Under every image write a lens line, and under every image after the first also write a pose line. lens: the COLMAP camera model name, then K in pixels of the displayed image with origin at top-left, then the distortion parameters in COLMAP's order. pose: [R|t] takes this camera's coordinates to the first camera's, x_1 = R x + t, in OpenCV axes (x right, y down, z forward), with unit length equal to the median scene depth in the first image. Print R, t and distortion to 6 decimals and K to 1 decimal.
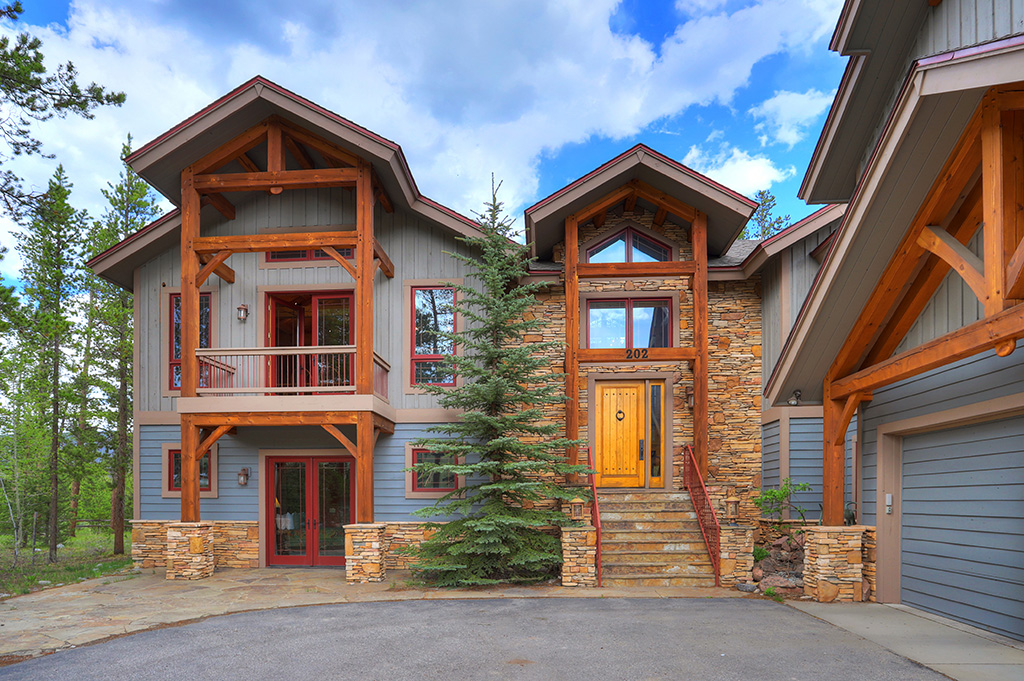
lens RADIAL K [[548.4, 0, 510.3], [0, 548.4, 410.2], [0, 0, 1]] dist [-0.028152, 0.000511]
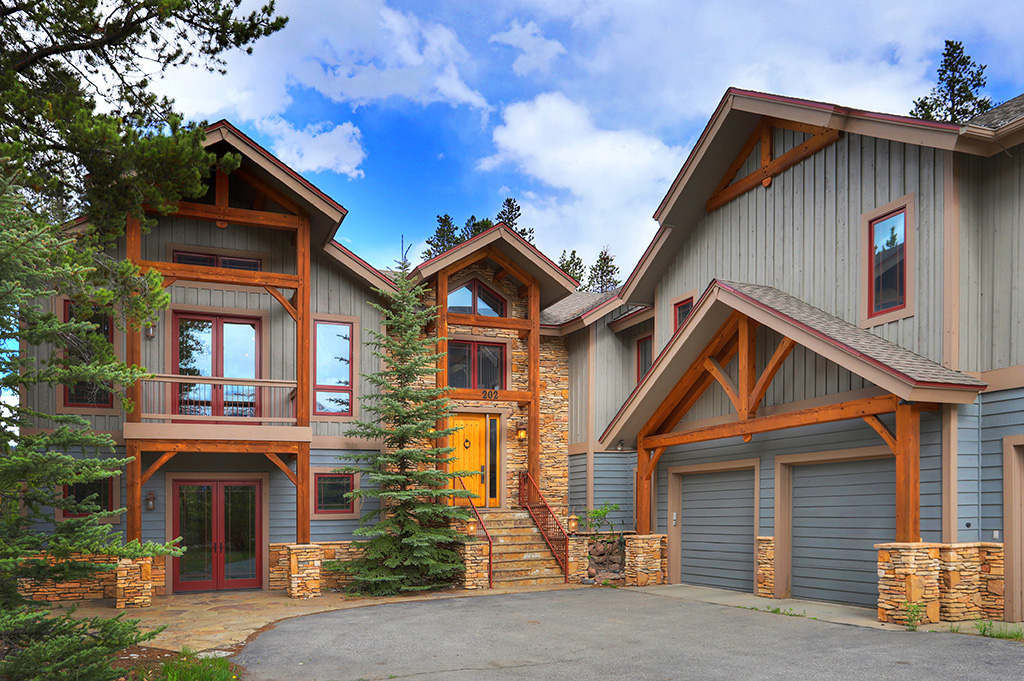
lens RADIAL K [[664.8, 0, 512.0], [0, 664.8, 340.5], [0, 0, 1]] dist [-0.006711, 0.001546]
pose [[0.877251, 0.107699, 0.467794, -0.571790], [-0.062511, 0.991839, -0.111123, -0.082528], [-0.475944, 0.068241, 0.876824, -0.424074]]
